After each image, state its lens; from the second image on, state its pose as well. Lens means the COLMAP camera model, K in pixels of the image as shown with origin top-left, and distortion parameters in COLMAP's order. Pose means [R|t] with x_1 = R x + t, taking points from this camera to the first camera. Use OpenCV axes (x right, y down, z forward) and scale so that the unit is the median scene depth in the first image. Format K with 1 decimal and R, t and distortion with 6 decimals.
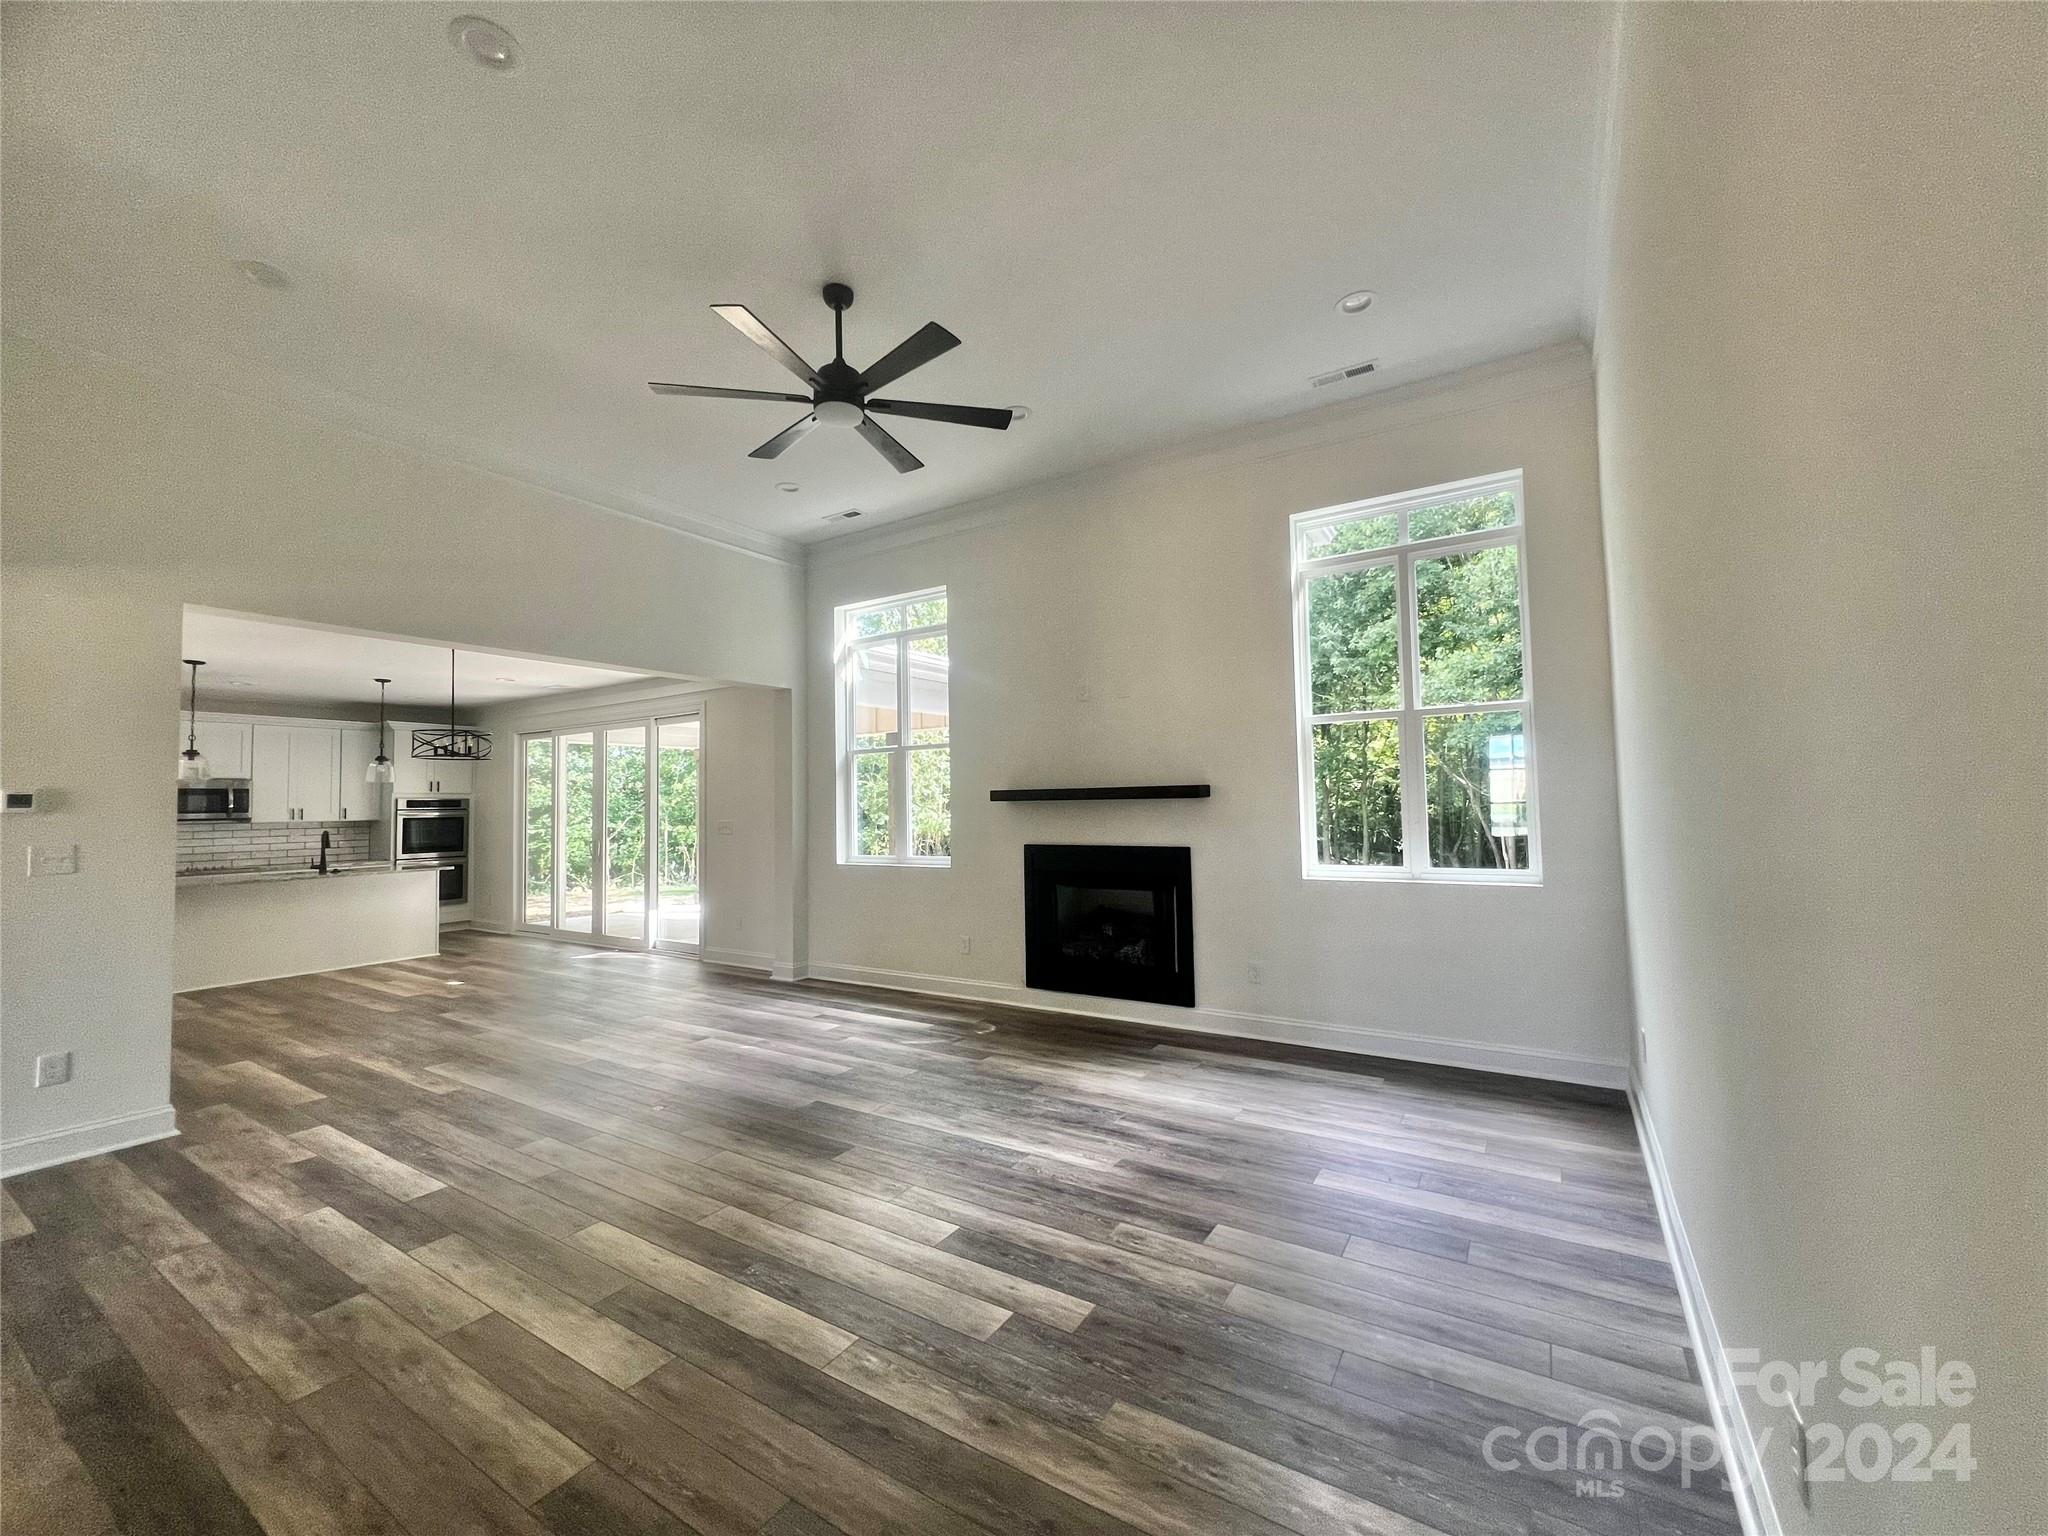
lens RADIAL K [[821.2, 0, 1023.4], [0, 821.2, 766.2], [0, 0, 1]] dist [-0.000756, -0.000219]
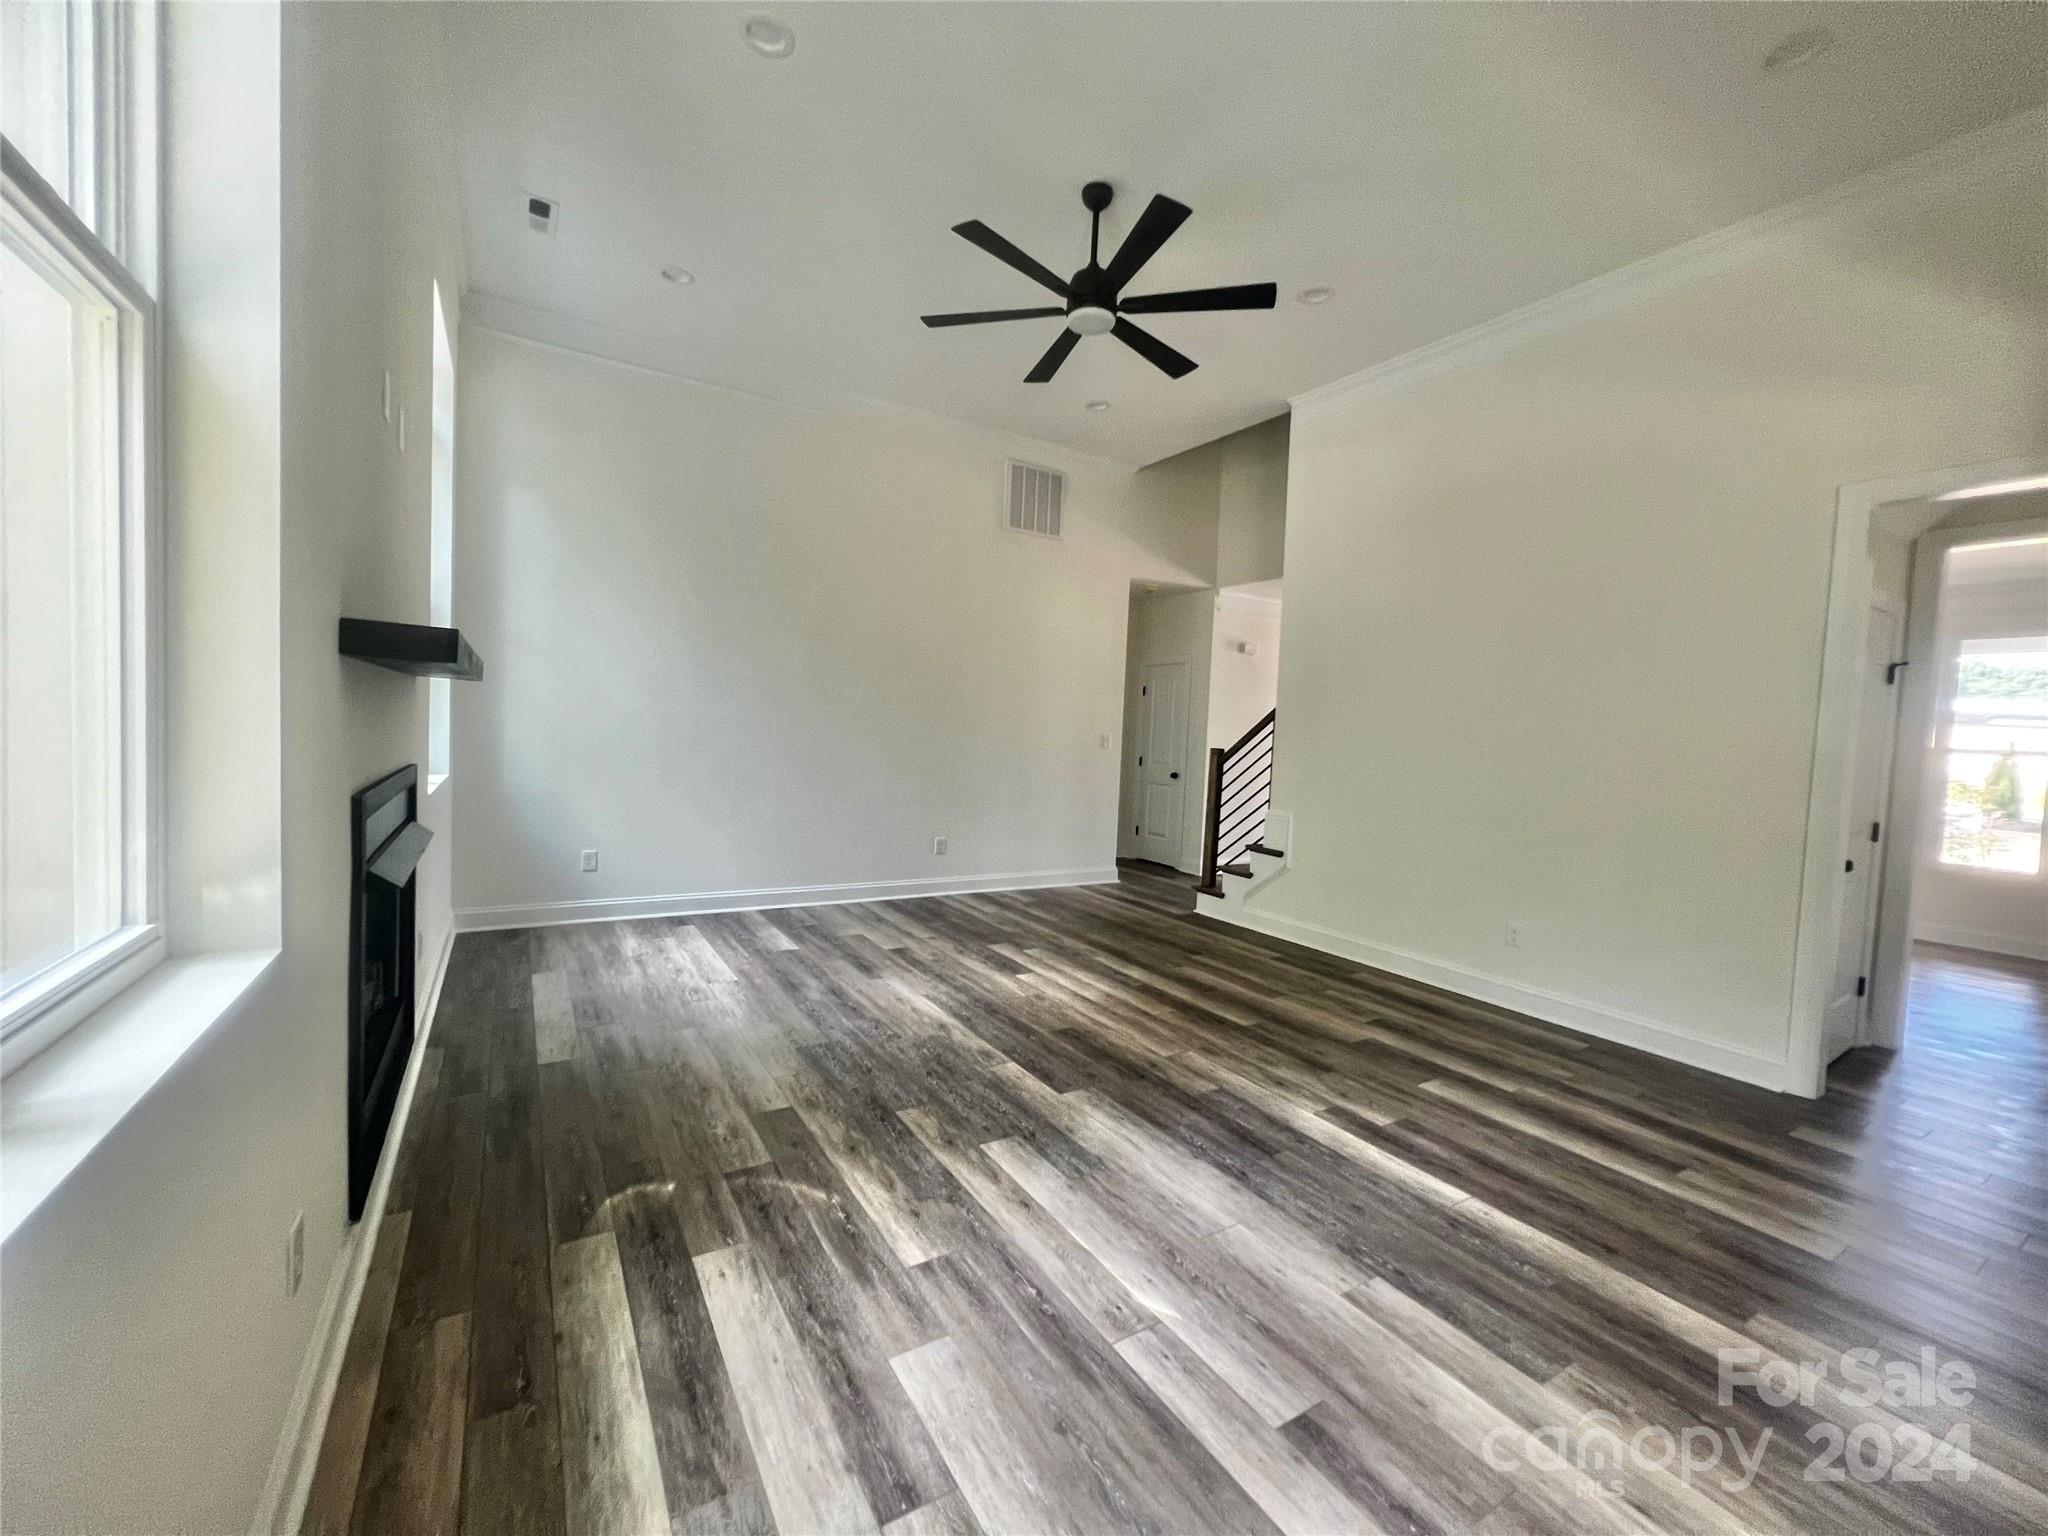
lens RADIAL K [[821.2, 0, 1028.2], [0, 821.2, 763.2], [0, 0, 1]] dist [-0.000756, -0.000219]
pose [[-0.903326, -0.042844, 0.426809, -0.650397], [-0.050636, 0.998693, -0.006918, 0.126800], [-0.425955, -0.027861, -0.904315, 2.069989]]
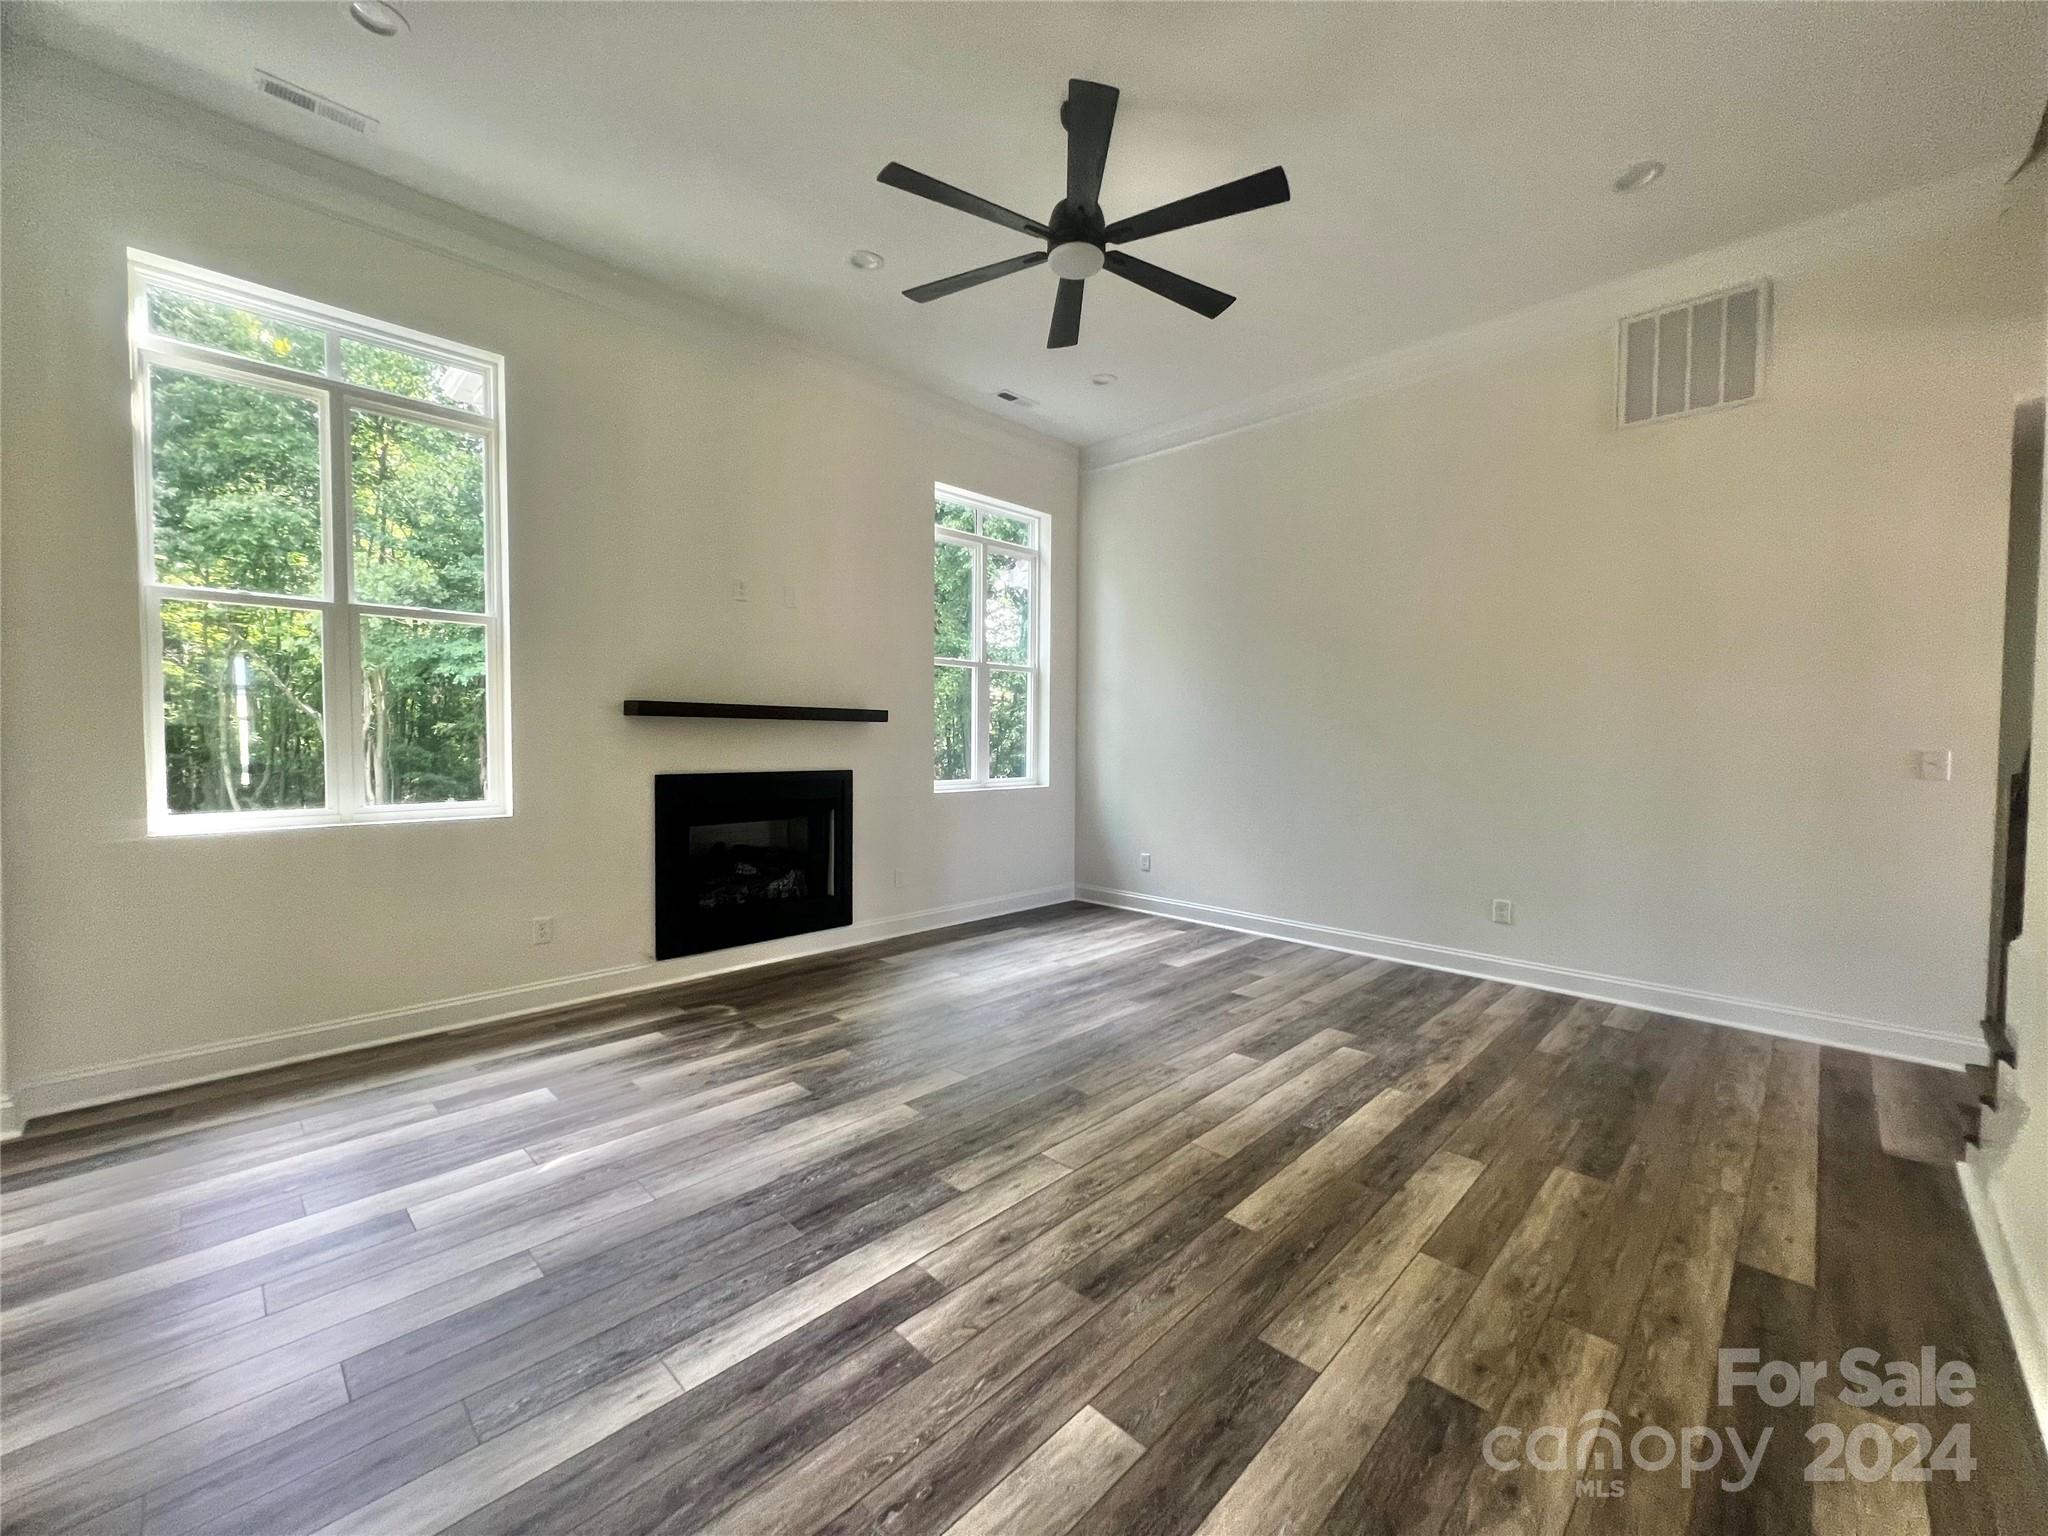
lens RADIAL K [[821.2, 0, 1016.4], [0, 821.2, 767.7], [0, 0, 1]] dist [-0.000756, -0.000219]
pose [[0.210598, -0.018663, 0.977395, -1.166532], [-0.058284, 0.997799, 0.031611, 0.080710], [-0.975834, -0.063624, 0.209046, 0.915113]]
